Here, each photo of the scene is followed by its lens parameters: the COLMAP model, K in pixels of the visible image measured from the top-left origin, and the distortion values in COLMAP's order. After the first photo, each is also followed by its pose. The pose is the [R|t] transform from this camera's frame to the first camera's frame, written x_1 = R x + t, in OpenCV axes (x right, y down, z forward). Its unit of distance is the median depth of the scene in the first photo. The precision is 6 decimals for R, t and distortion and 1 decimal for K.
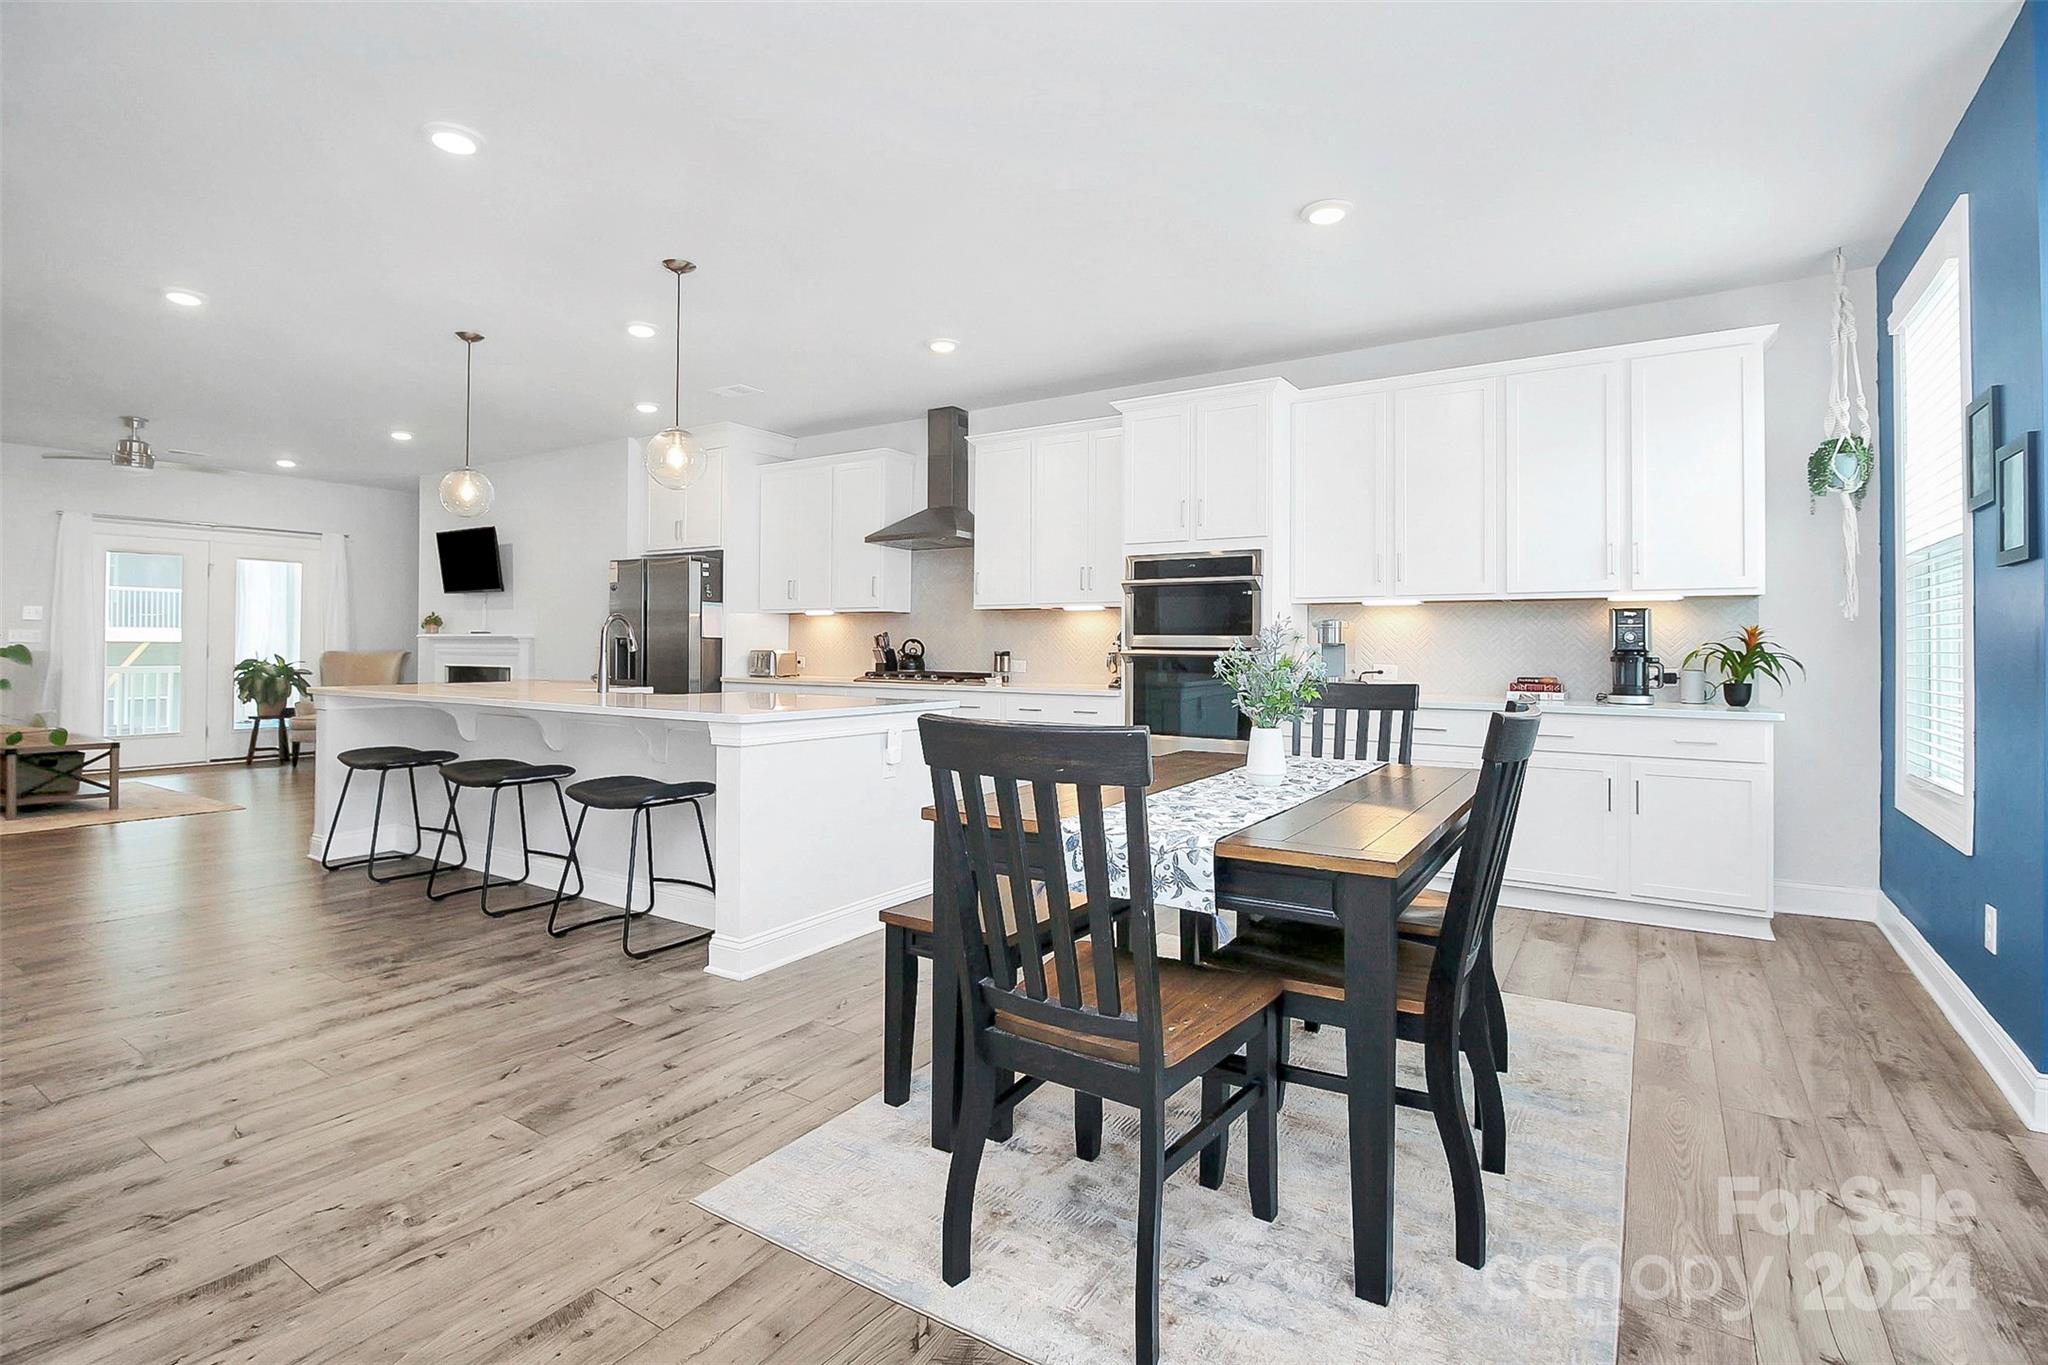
lens RADIAL K [[968.3, 0, 1020.1], [0, 968.3, 634.4], [0, 0, 1]] dist [-0.009794, -0.005986]
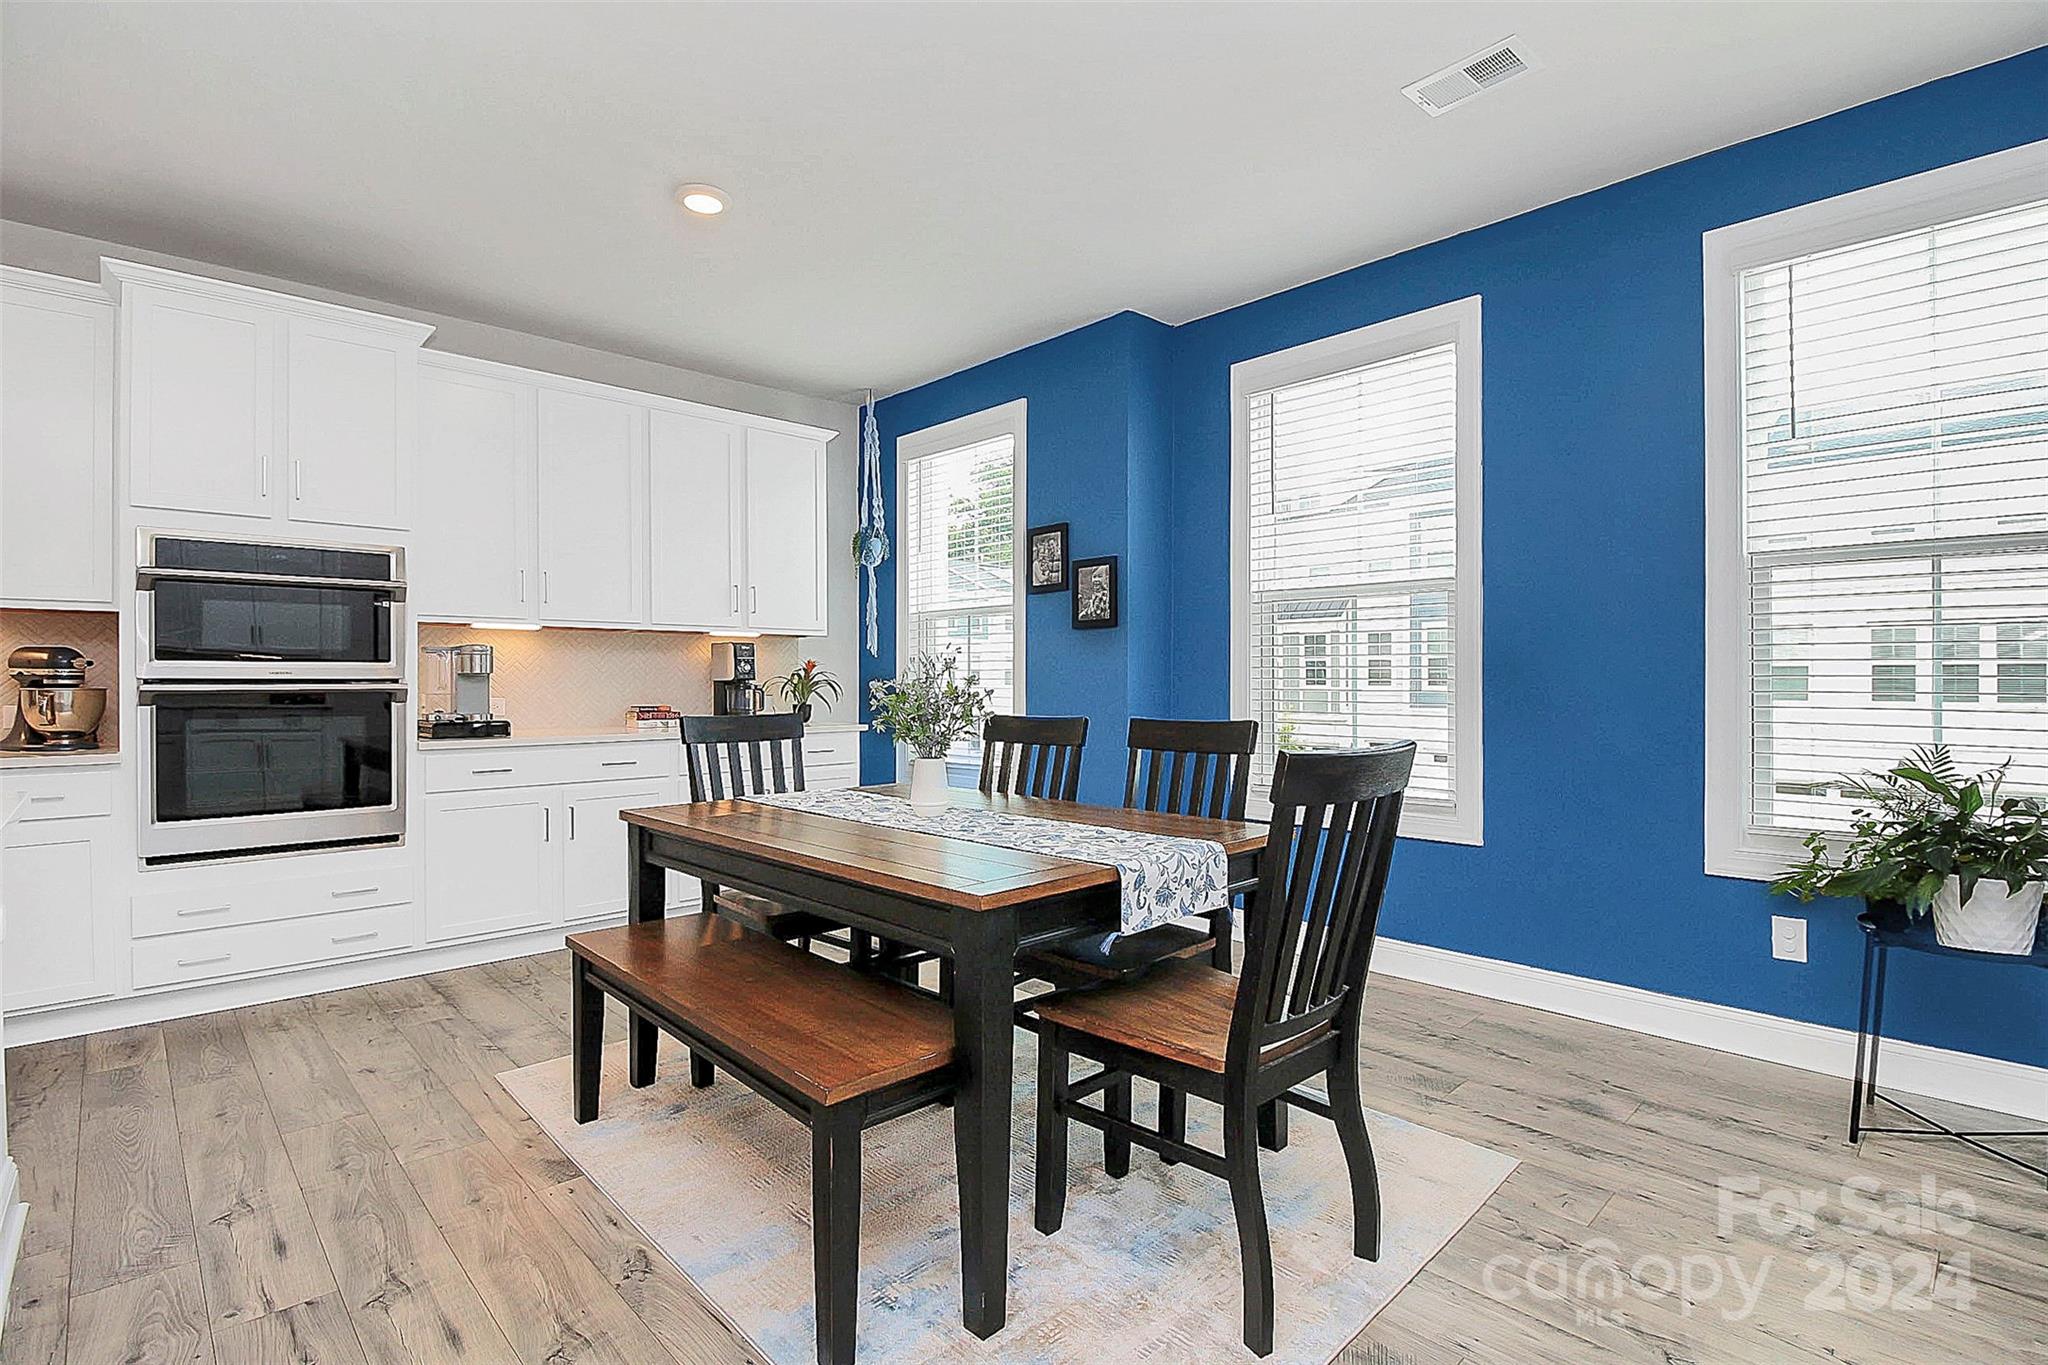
lens RADIAL K [[968.3, 0, 1019.8], [0, 968.3, 699.9], [0, 0, 1]] dist [-0.009794, -0.005986]
pose [[0.235773, -0.026308, 0.971452, -0.285248], [-0.010011, 0.999515, 0.029498, 0.002474], [-0.971757, -0.016680, 0.235395, 0.280494]]
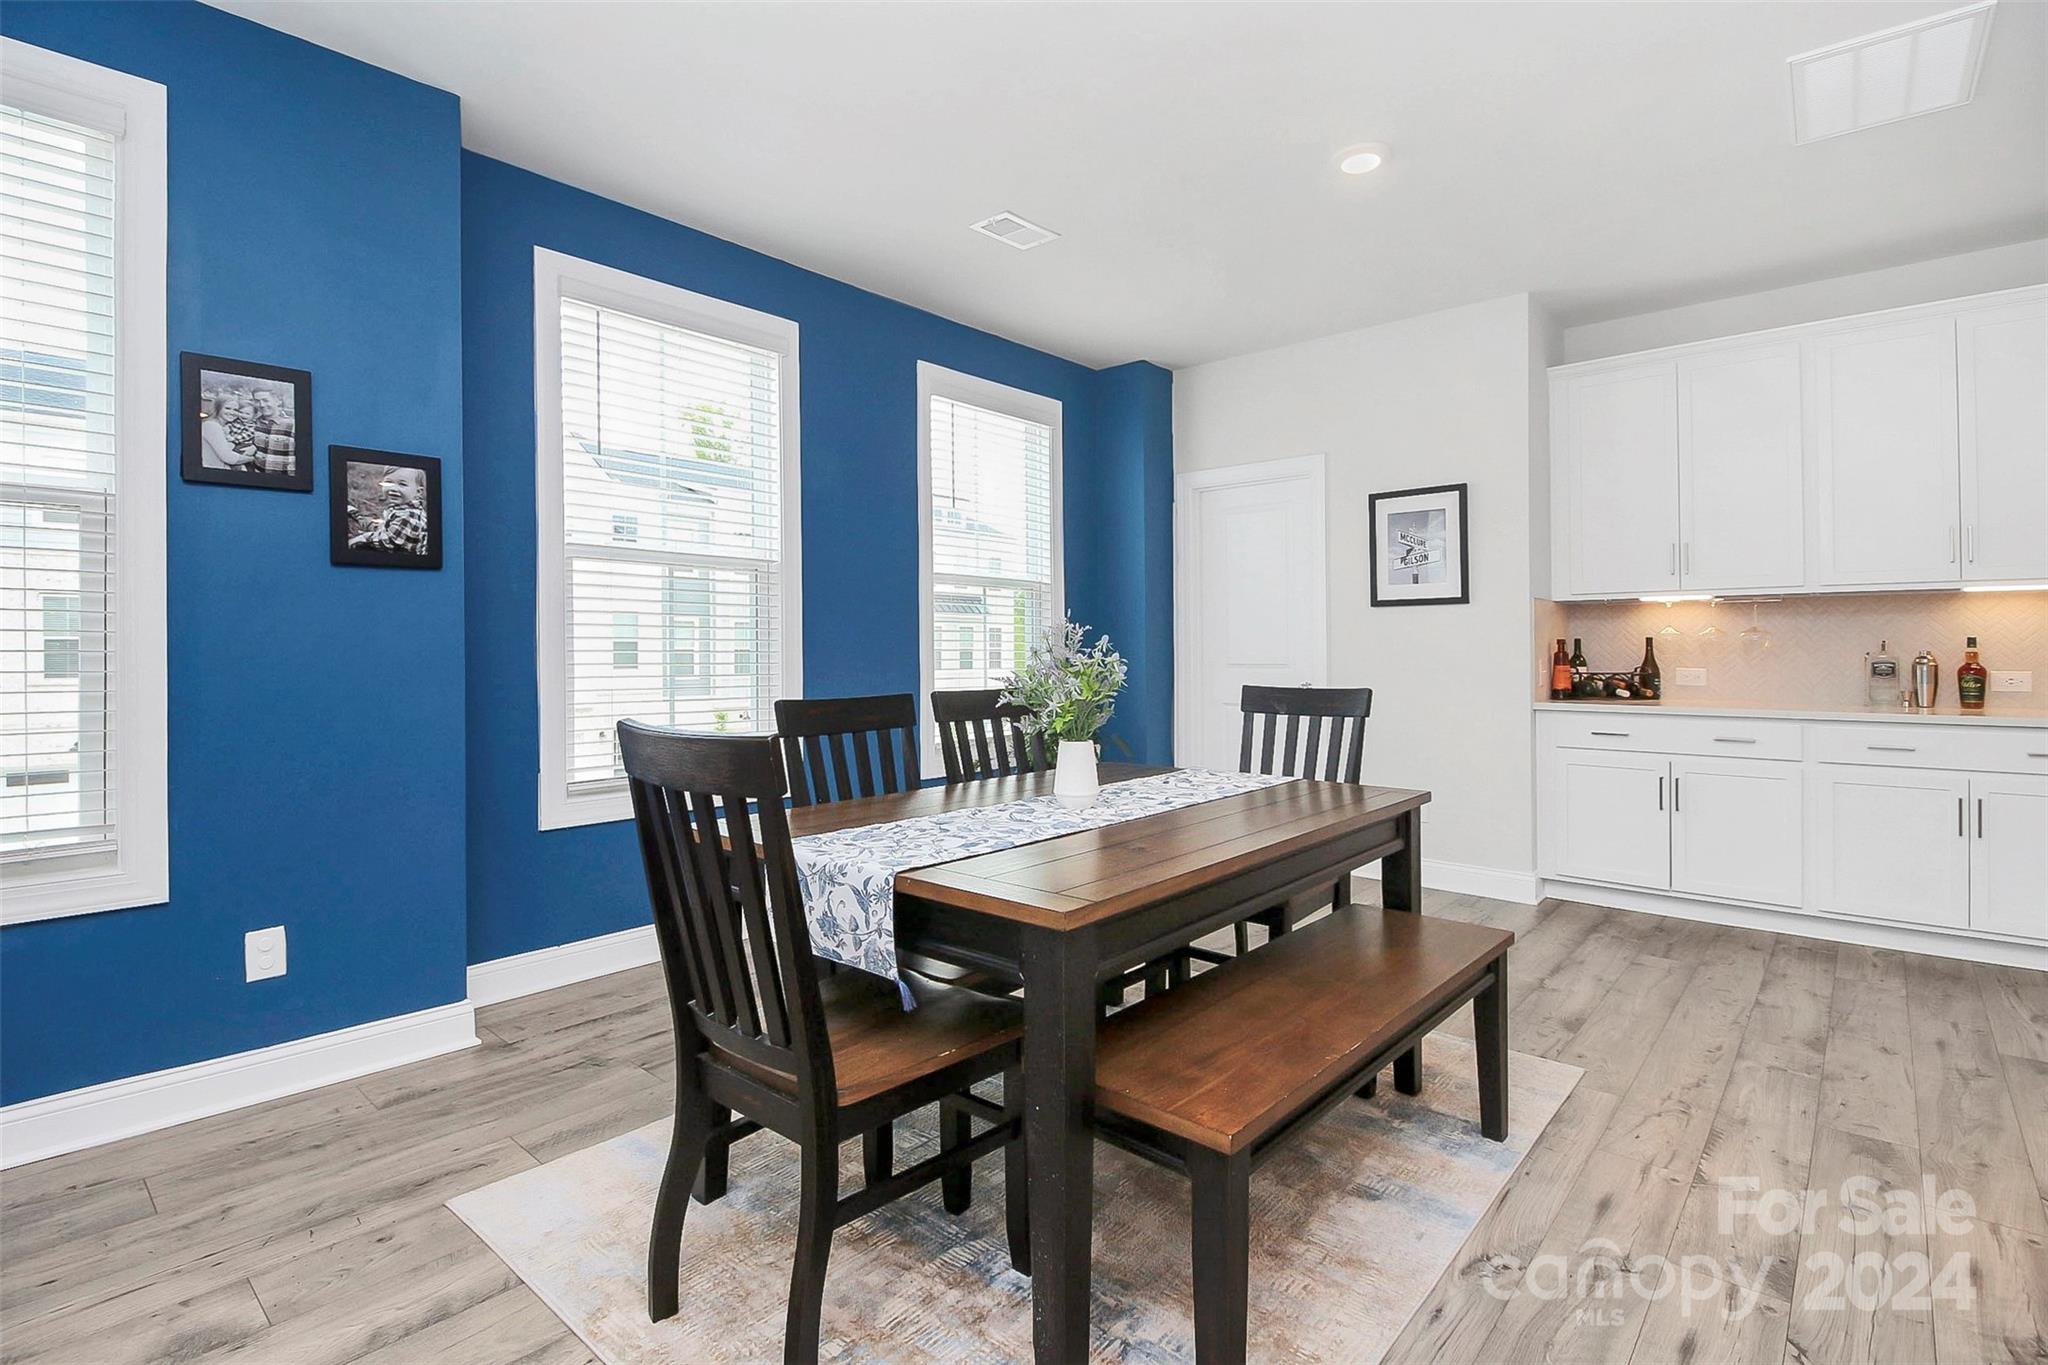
lens RADIAL K [[968.3, 0, 1031.8], [0, 968.3, 655.6], [0, 0, 1]] dist [-0.009794, -0.005986]
pose [[-0.989690, -0.005880, 0.143108, 0.072085], [-0.007309, 0.999928, -0.009467, 0.011822], [-0.143042, -0.010416, -0.989662, 0.774044]]
